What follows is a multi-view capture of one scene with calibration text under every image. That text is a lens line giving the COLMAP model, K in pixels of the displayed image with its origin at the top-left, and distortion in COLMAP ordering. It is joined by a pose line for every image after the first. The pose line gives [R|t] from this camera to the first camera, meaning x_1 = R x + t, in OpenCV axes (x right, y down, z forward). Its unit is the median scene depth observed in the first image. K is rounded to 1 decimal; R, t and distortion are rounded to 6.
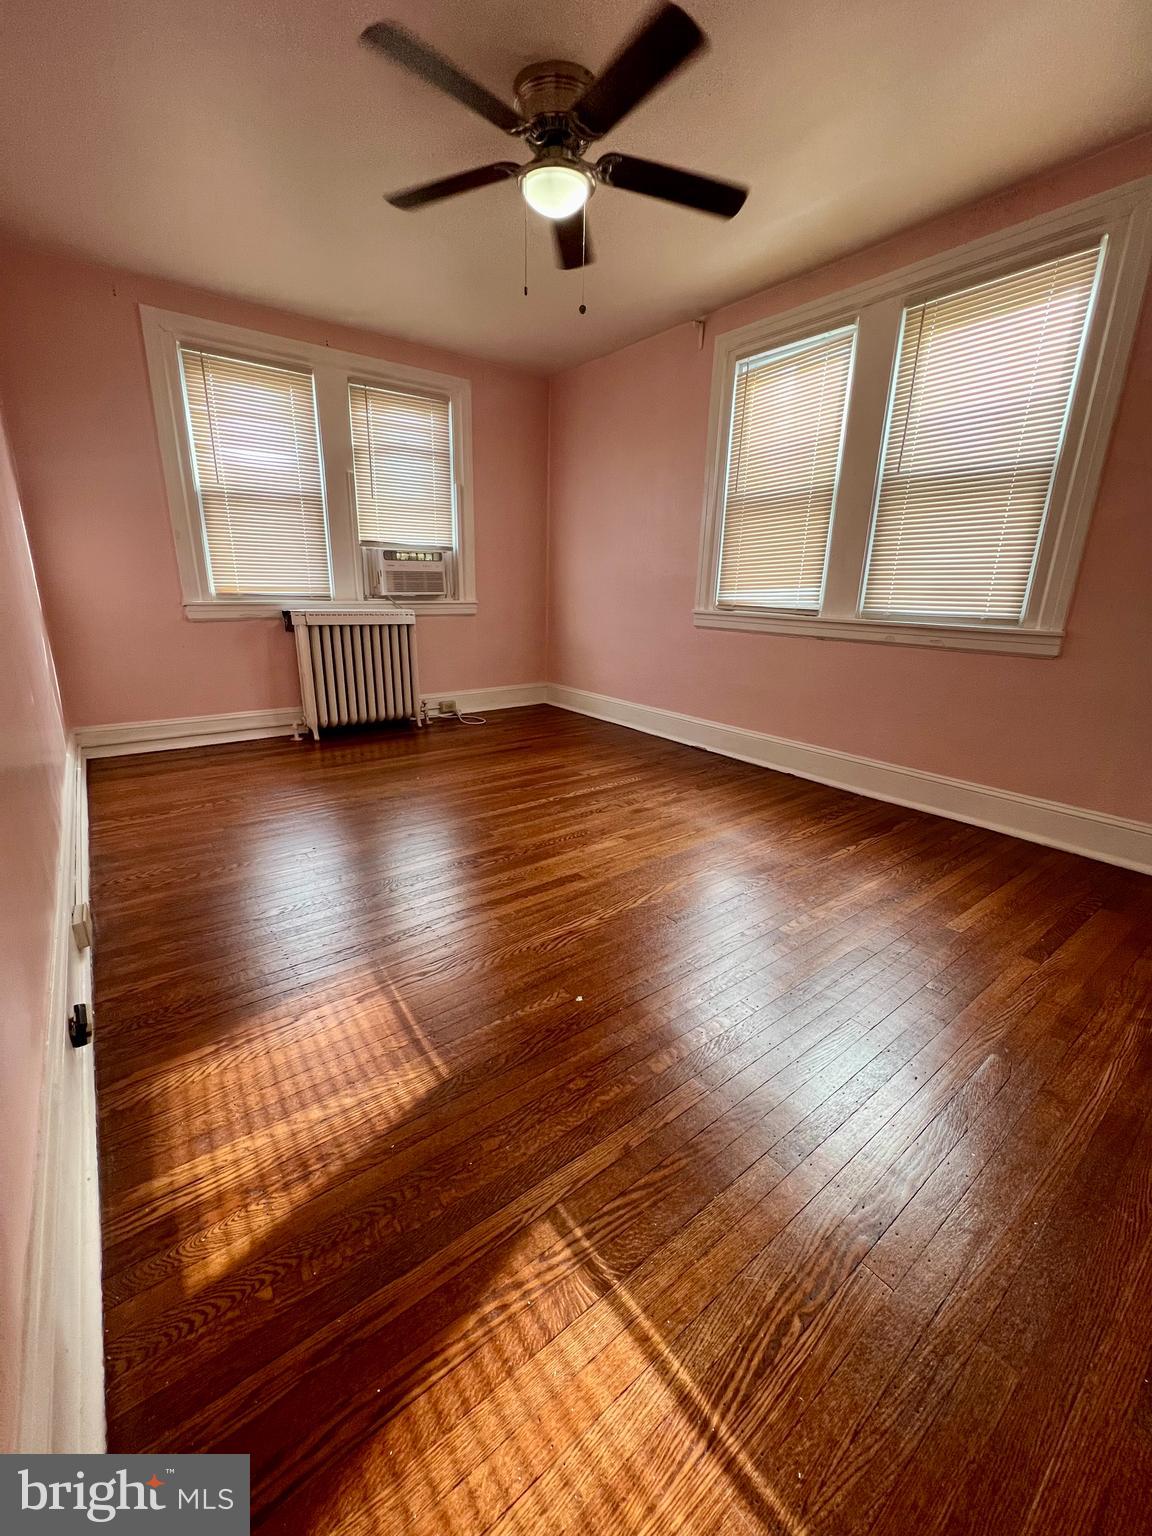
lens RADIAL K [[616.5, 0, 567.4], [0, 616.5, 768.0], [0, 0, 1]] dist [-0.002153, 0.000531]
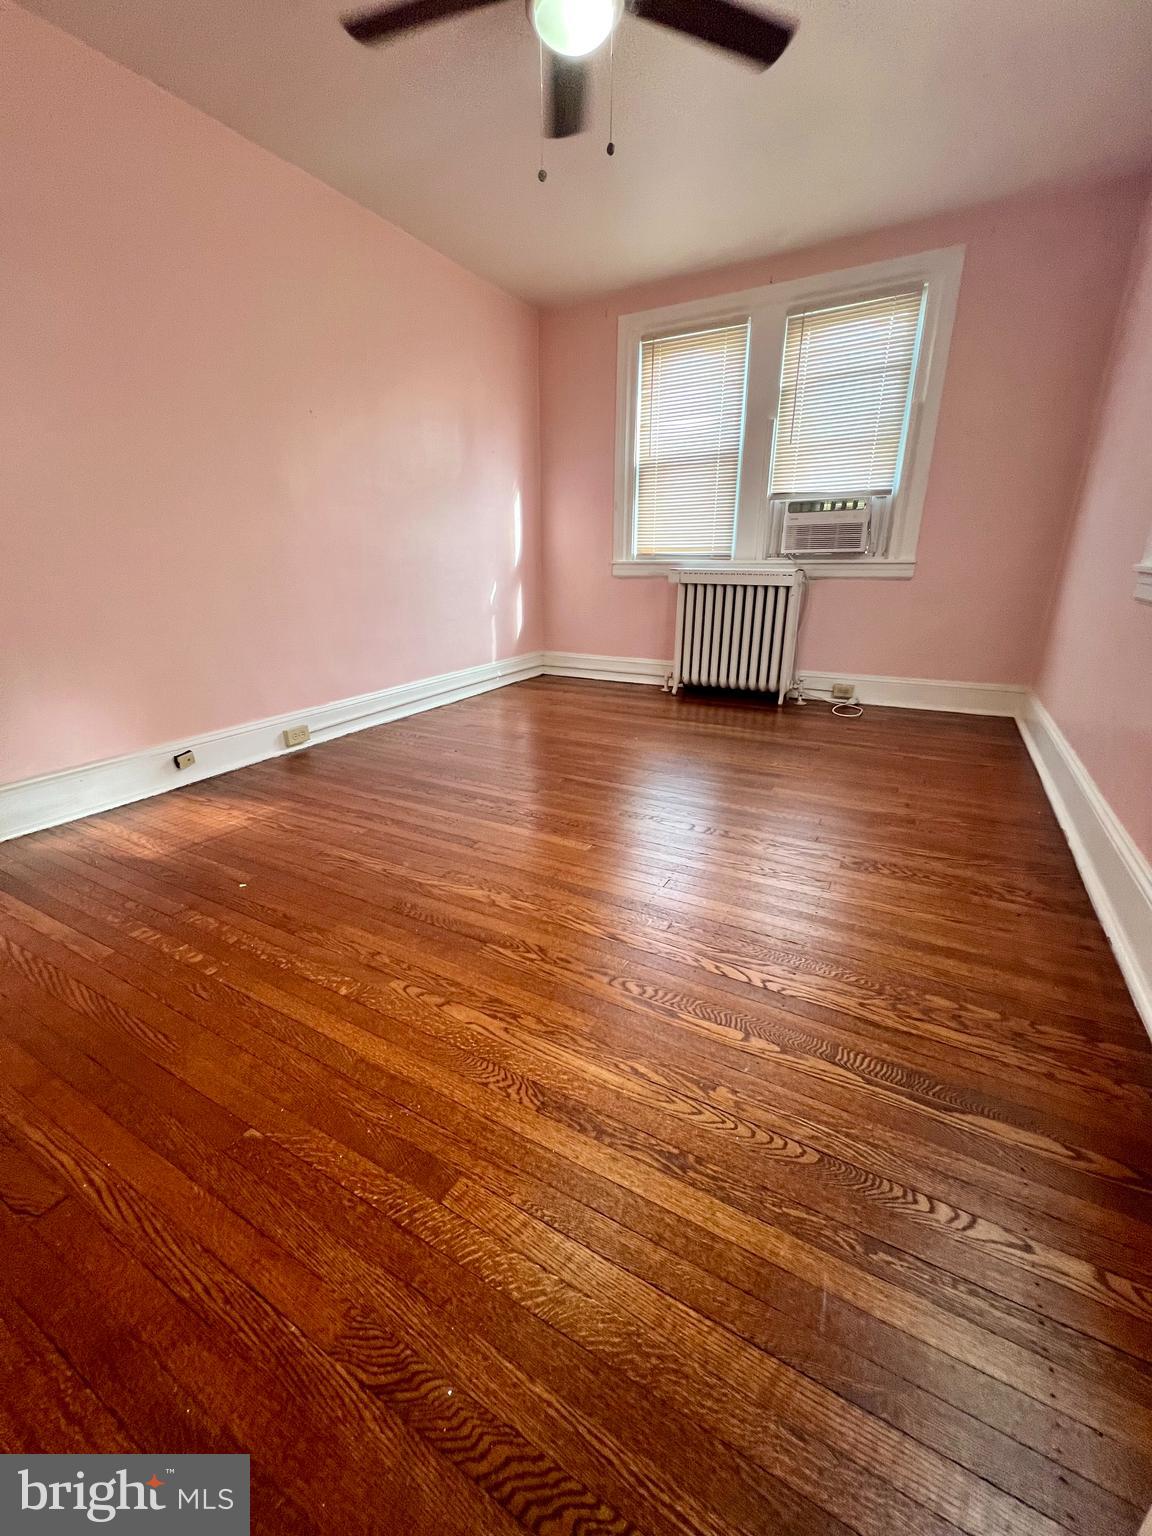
lens RADIAL K [[616.5, 0, 575.9], [0, 616.5, 767.5], [0, 0, 1]] dist [-0.002153, 0.000531]
pose [[0.403683, 0.277959, -0.871653, 0.474244], [-0.248333, 0.950253, 0.188015, -0.081057], [0.880552, 0.140562, 0.452627, 0.387378]]
